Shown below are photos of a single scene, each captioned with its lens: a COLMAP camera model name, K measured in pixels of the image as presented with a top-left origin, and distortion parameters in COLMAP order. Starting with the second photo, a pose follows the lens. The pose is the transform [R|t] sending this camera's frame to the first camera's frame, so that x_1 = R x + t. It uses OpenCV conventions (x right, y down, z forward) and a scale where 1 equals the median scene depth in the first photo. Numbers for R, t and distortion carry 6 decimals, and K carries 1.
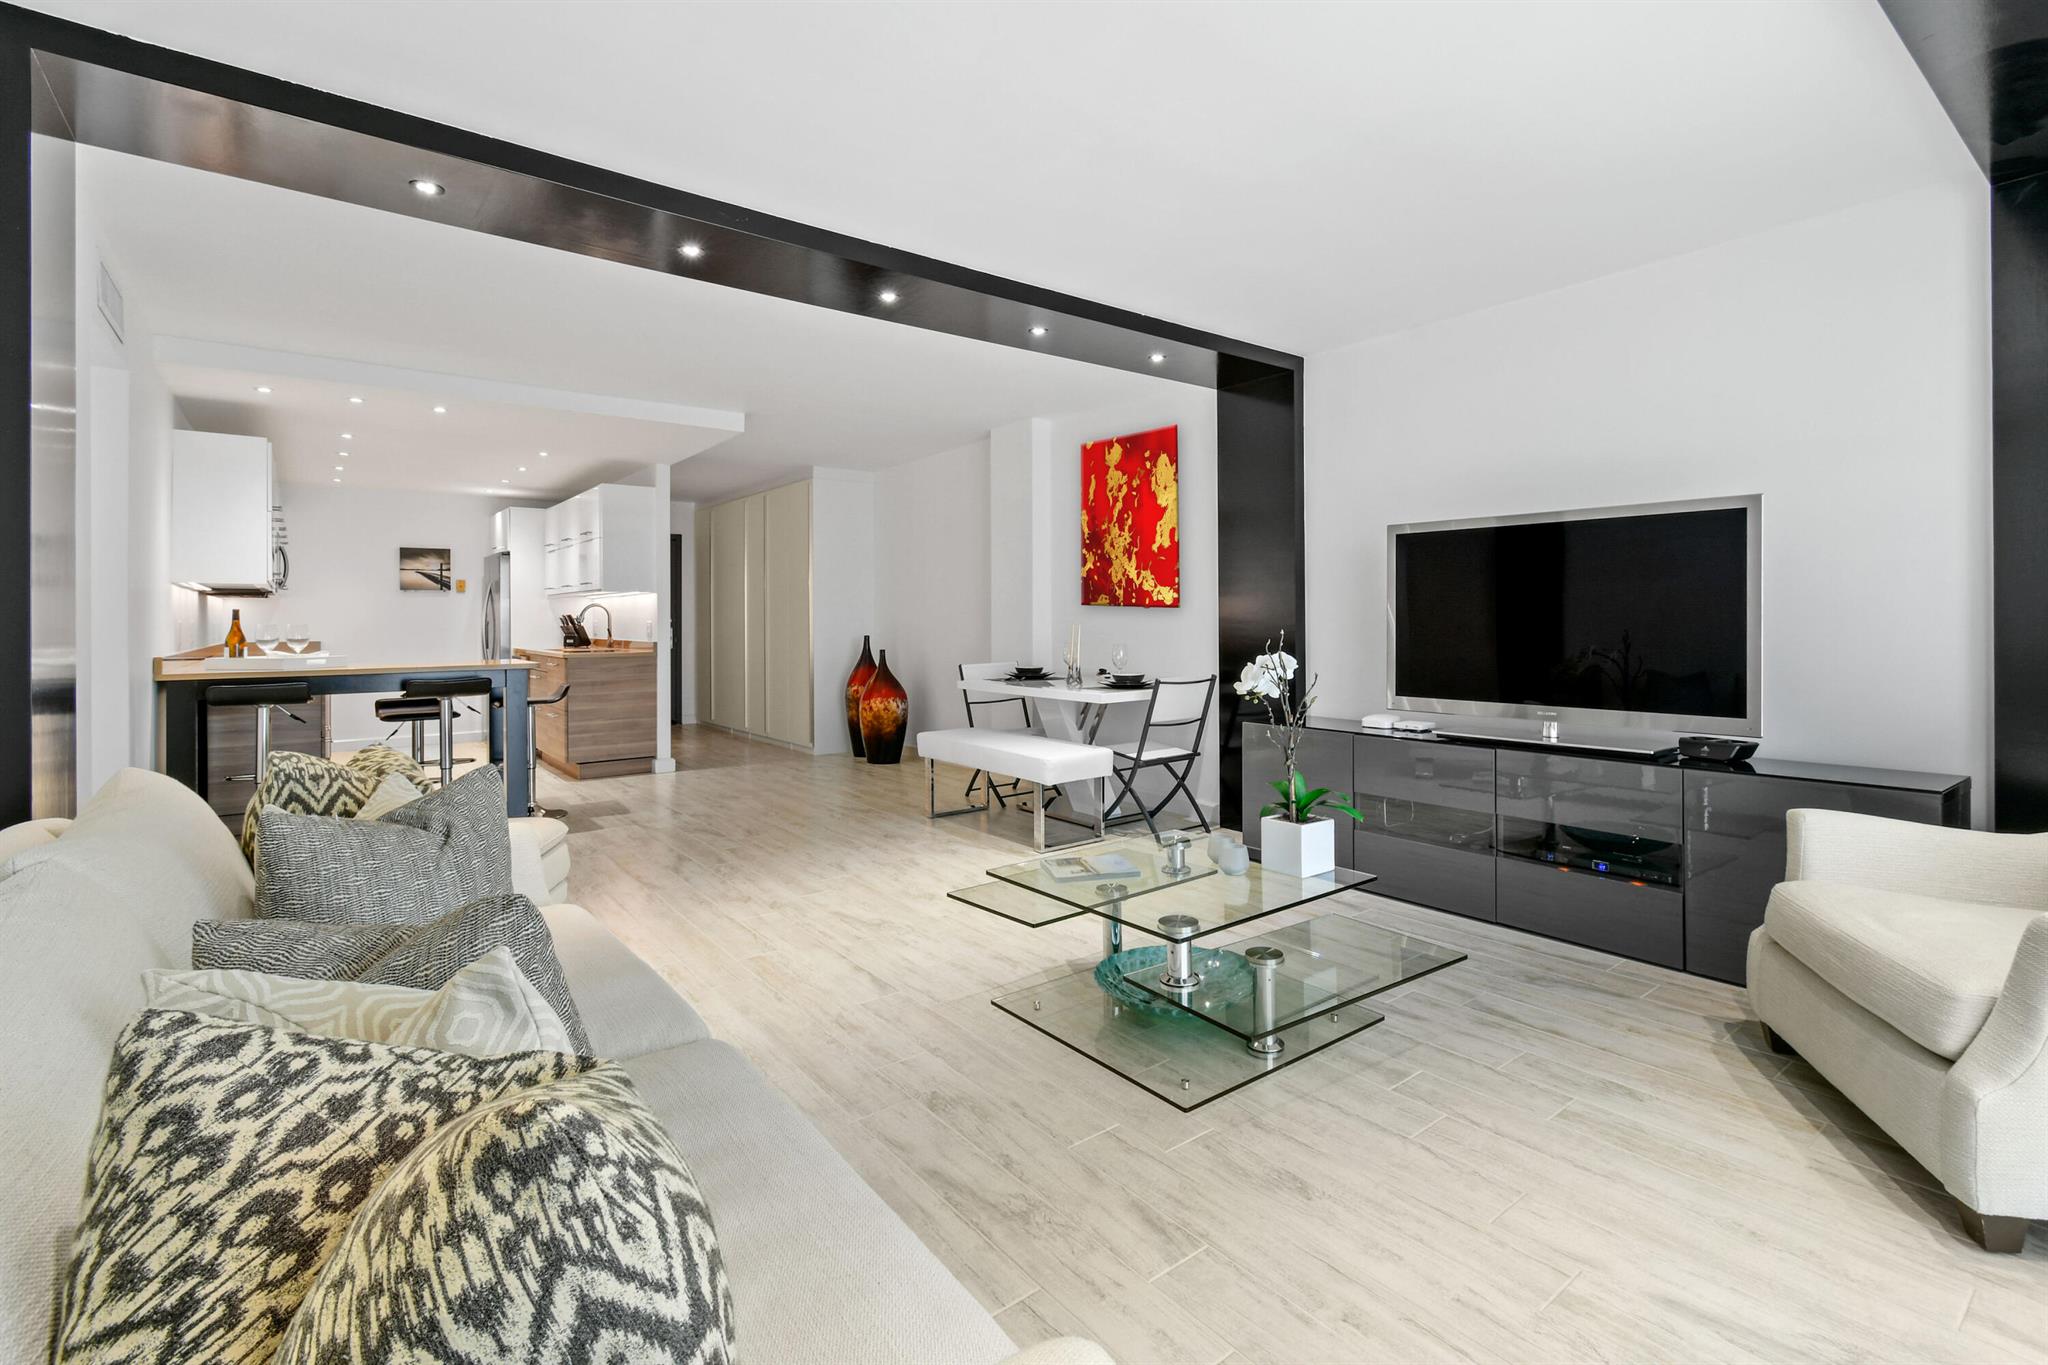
lens RADIAL K [[945.8, 0, 1032.5], [0, 945.8, 638.5], [0, 0, 1]] dist [0.000355, 0.000029]
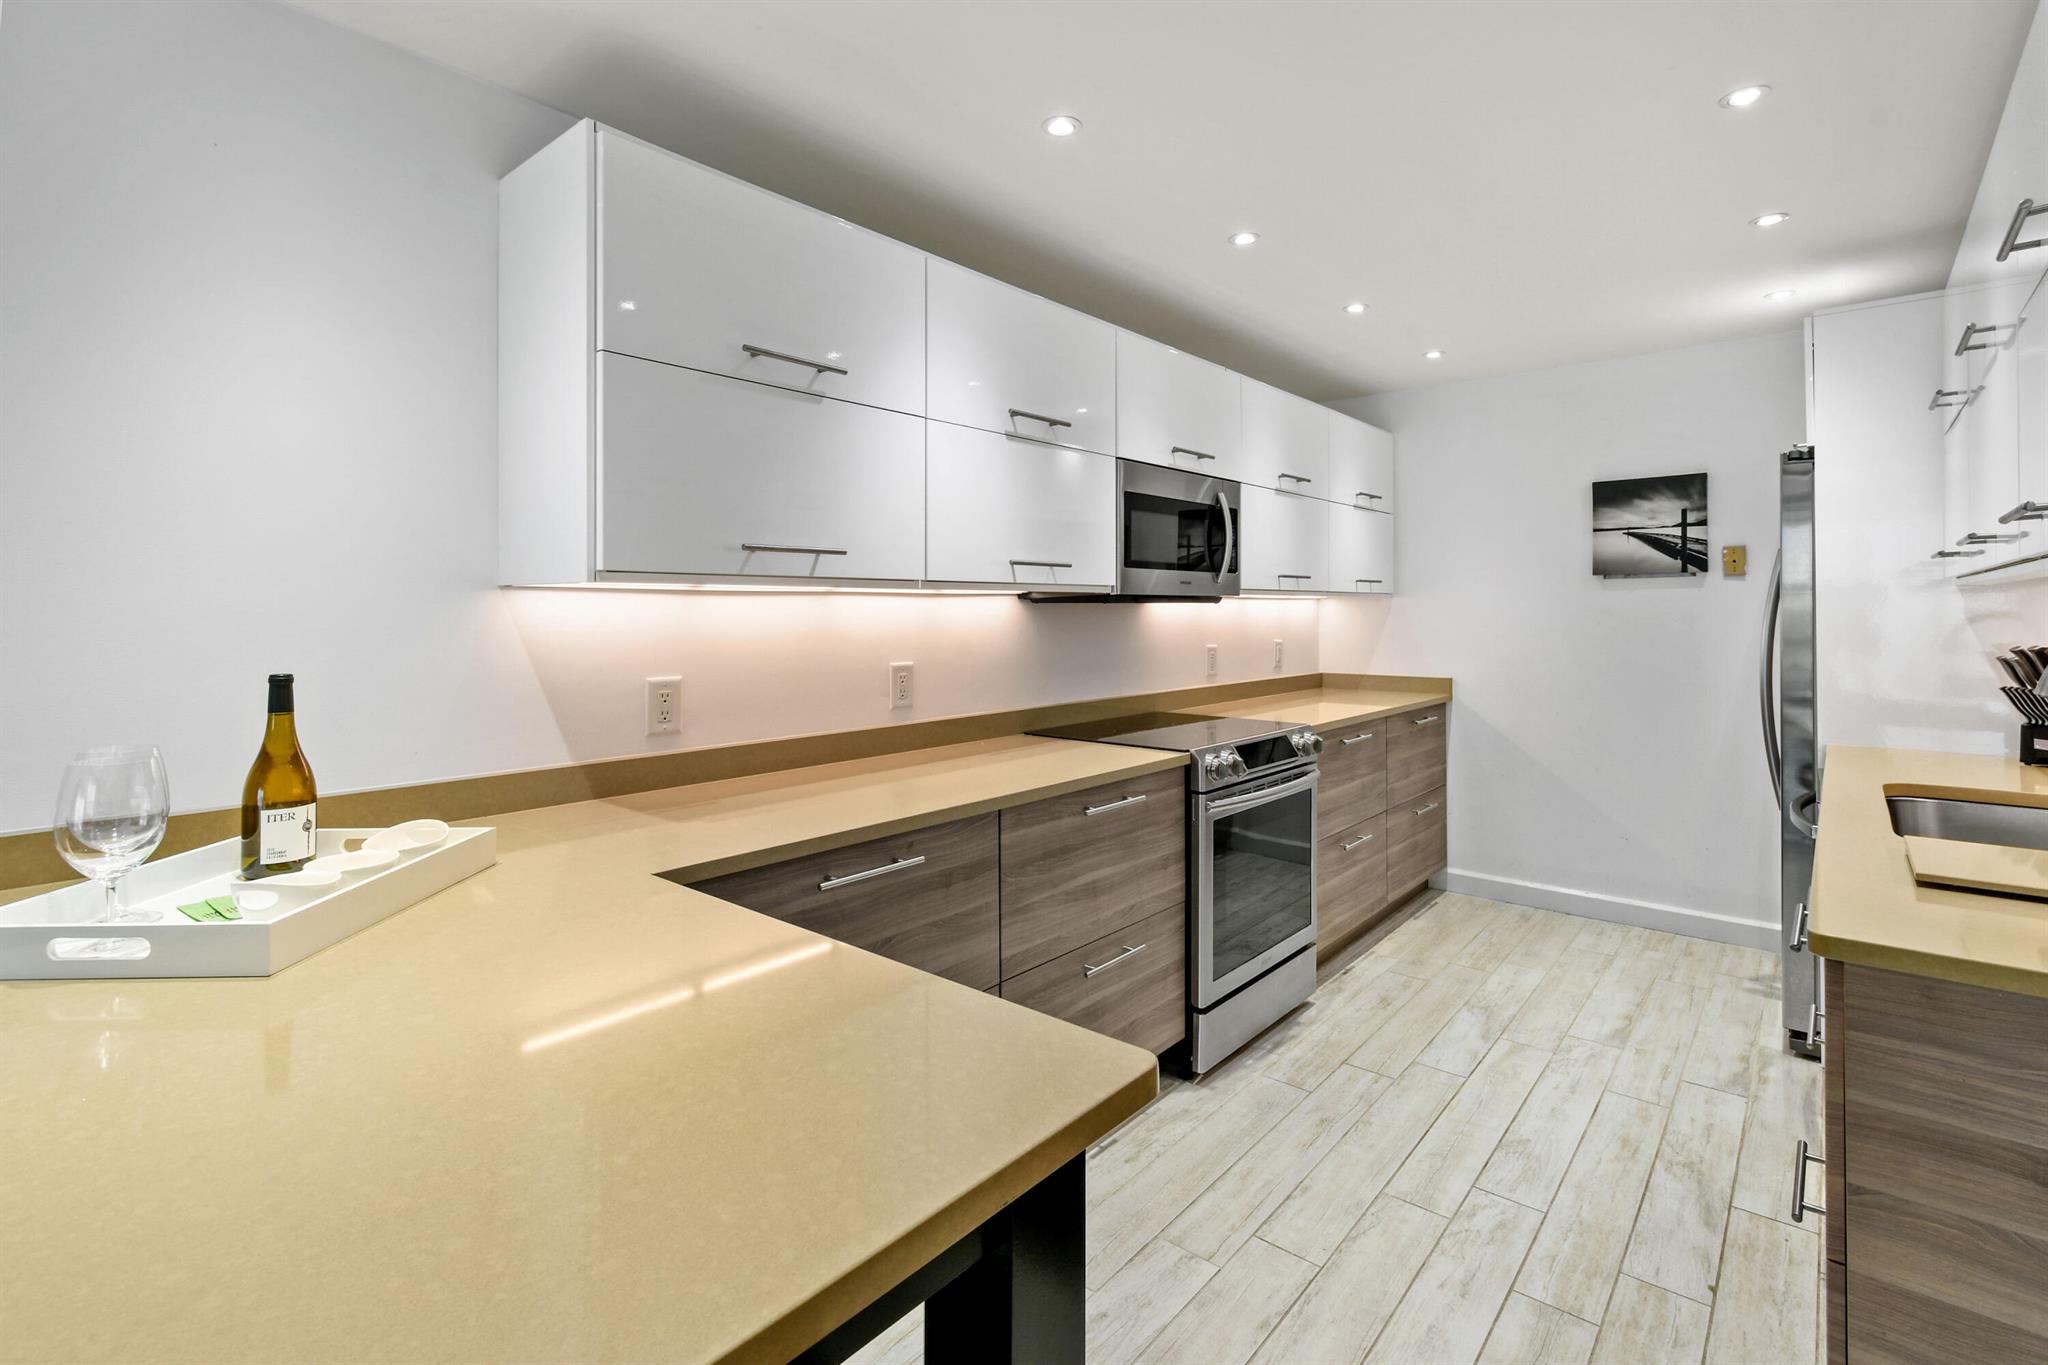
lens RADIAL K [[945.8, 0, 1032.5], [0, 945.8, 638.5], [0, 0, 1]] dist [0.000355, 0.000029]
pose [[0.209612, 0.033666, -0.977205, -0.271836], [-0.012871, 0.999415, 0.031670, -0.031420], [0.977700, 0.005939, 0.209923, 0.629053]]
